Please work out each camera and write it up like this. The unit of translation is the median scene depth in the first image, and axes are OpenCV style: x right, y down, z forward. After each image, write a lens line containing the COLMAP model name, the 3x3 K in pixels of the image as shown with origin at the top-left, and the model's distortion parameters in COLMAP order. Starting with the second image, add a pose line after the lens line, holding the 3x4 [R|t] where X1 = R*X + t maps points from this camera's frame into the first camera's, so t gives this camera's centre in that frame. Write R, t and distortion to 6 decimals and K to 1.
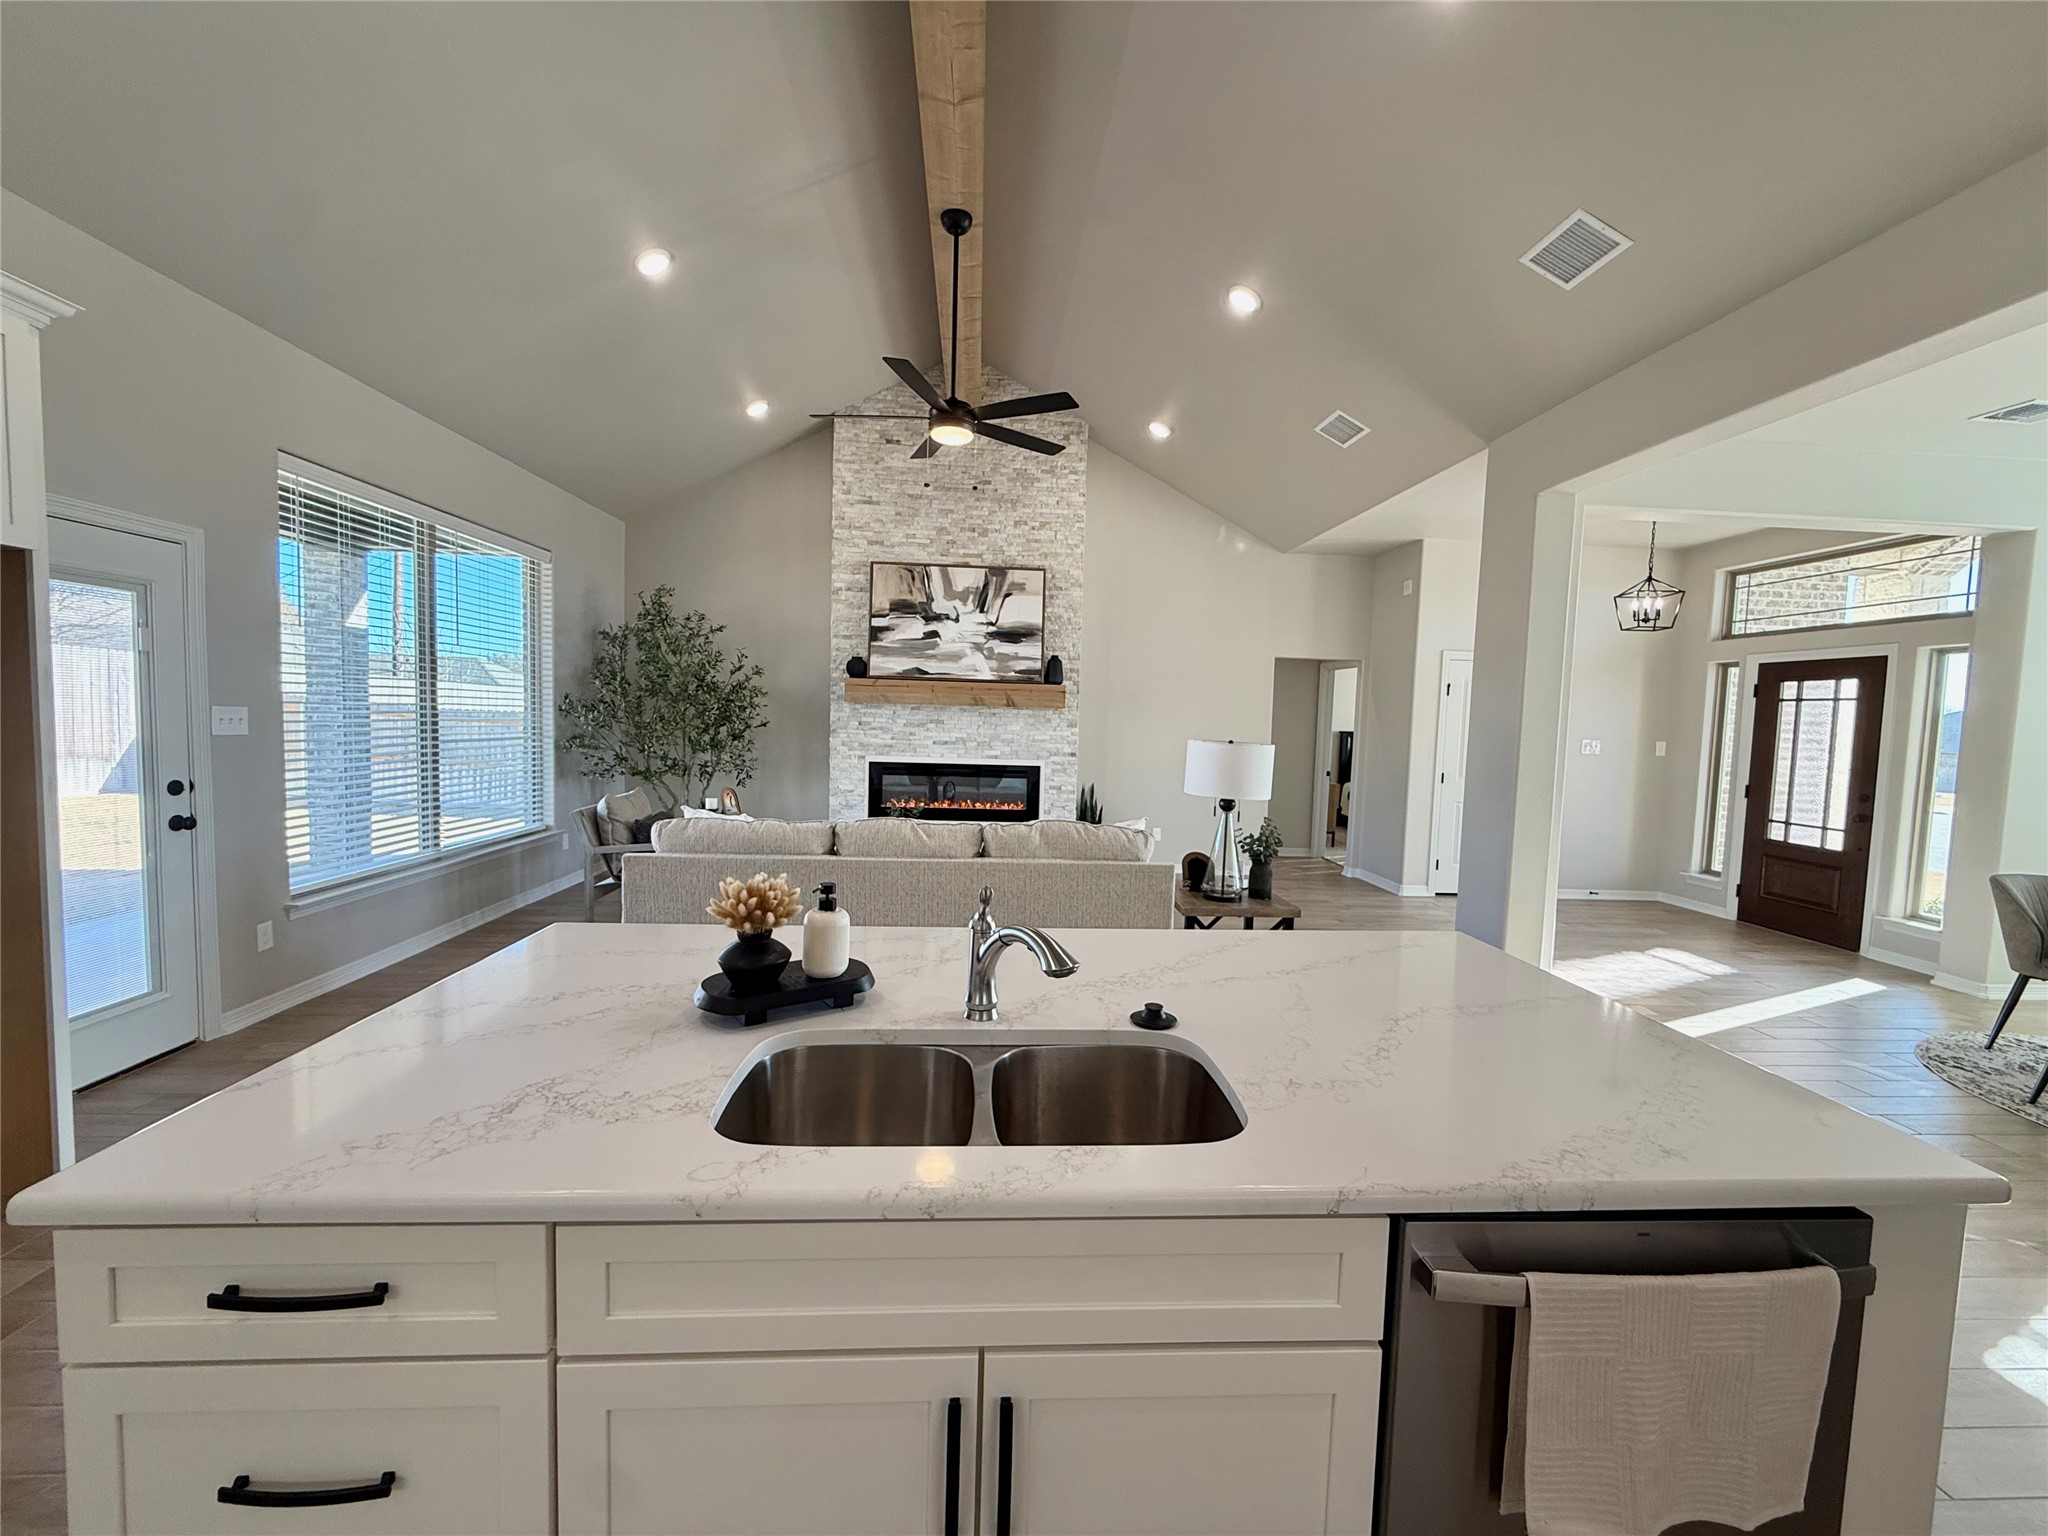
lens RADIAL K [[819.2, 0, 1017.9], [0, 819.2, 773.0], [0, 0, 1]] dist [0.001383, -0.000770]
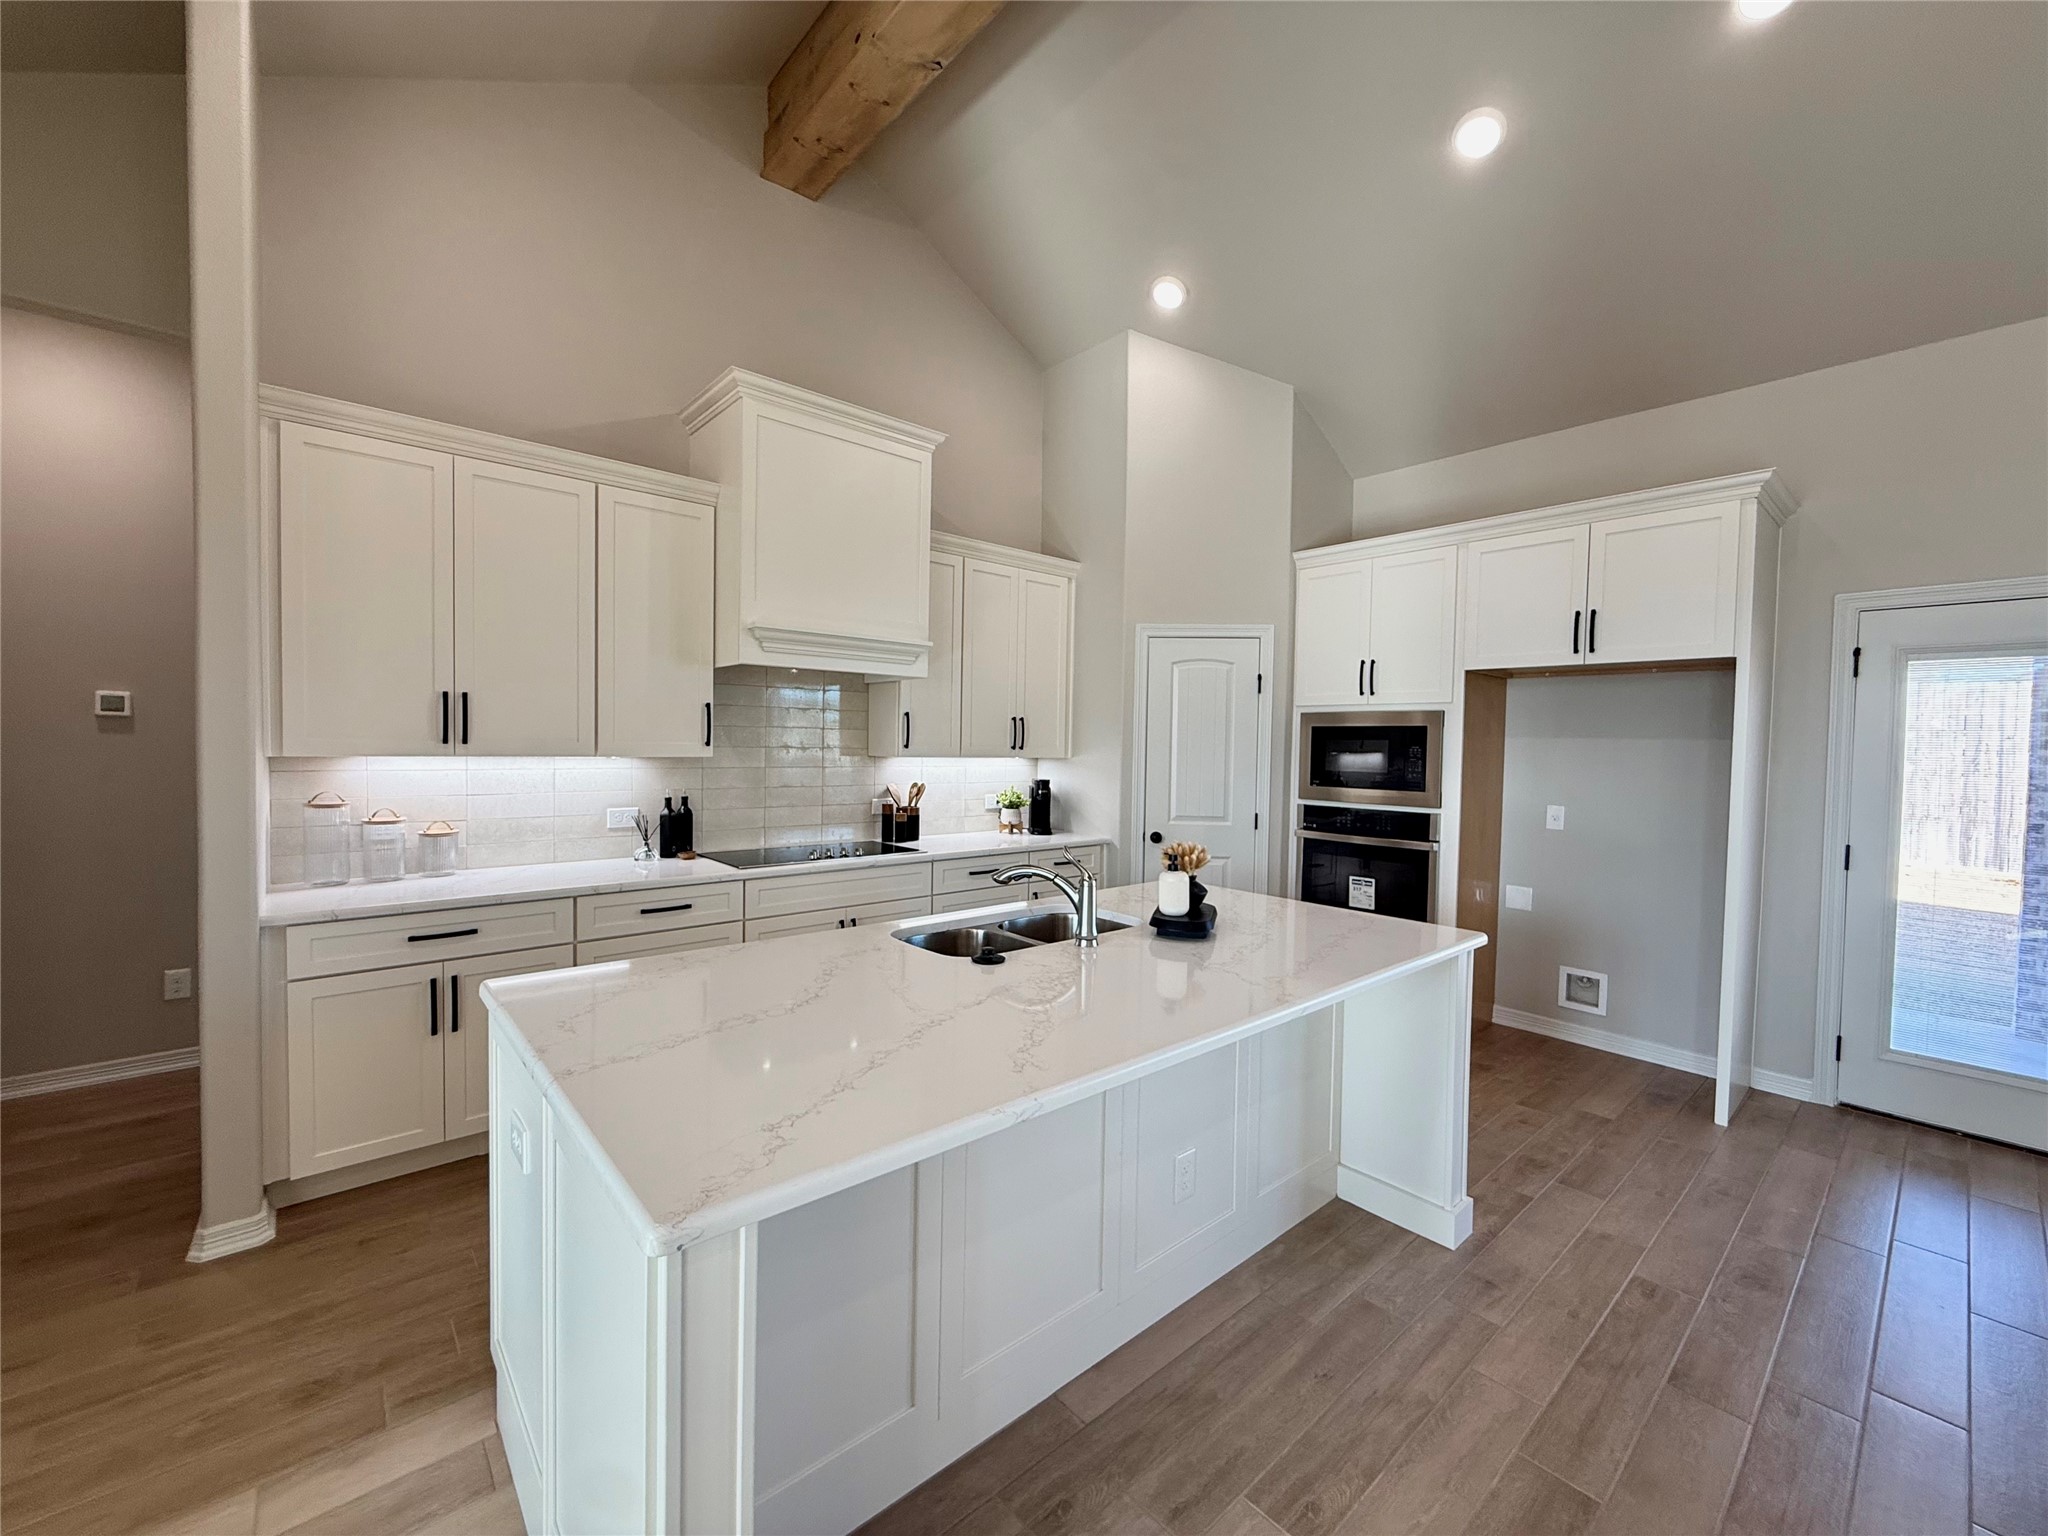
lens RADIAL K [[819.2, 0, 1020.1], [0, 819.2, 772.4], [0, 0, 1]] dist [0.001383, -0.000770]
pose [[-0.791005, -0.021701, -0.611424, 0.202013], [-0.084491, 0.993670, 0.074039, -0.022885], [0.605947, 0.110225, -0.787832, 0.436184]]
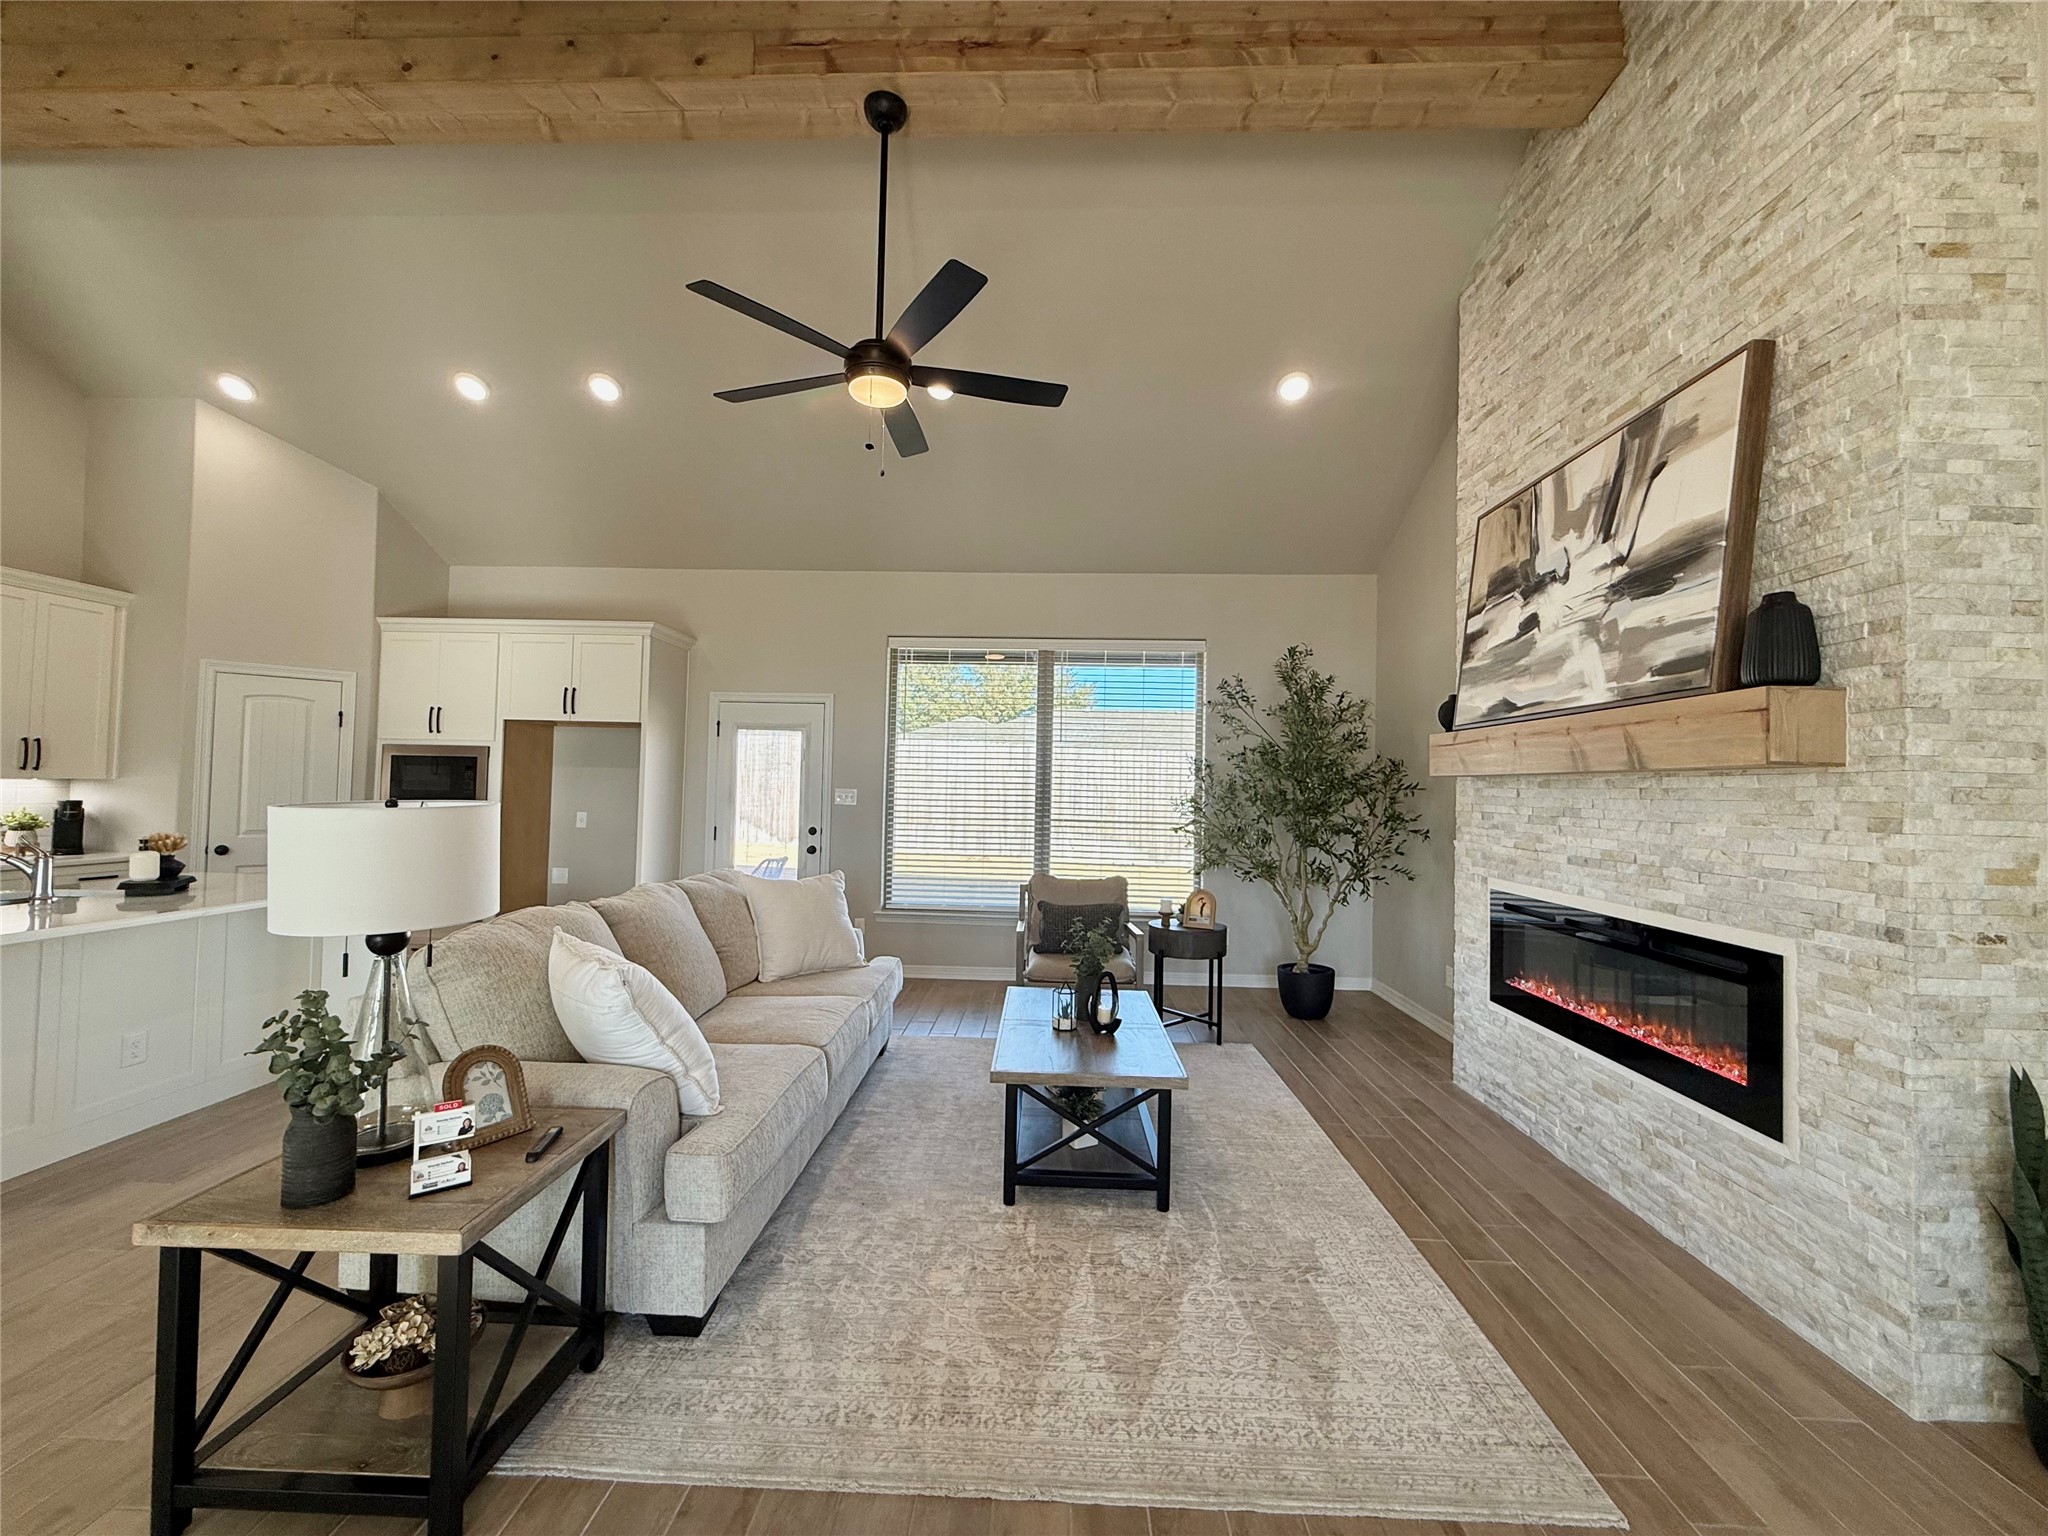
lens RADIAL K [[819.2, 0, 1025.5], [0, 819.2, 768.1], [0, 0, 1]] dist [0.001383, -0.000770]
pose [[-0.096619, -0.057676, -0.993649, 0.377051], [-0.095343, 0.994265, -0.048441, -0.037926], [0.990744, 0.090057, -0.101564, 0.768643]]
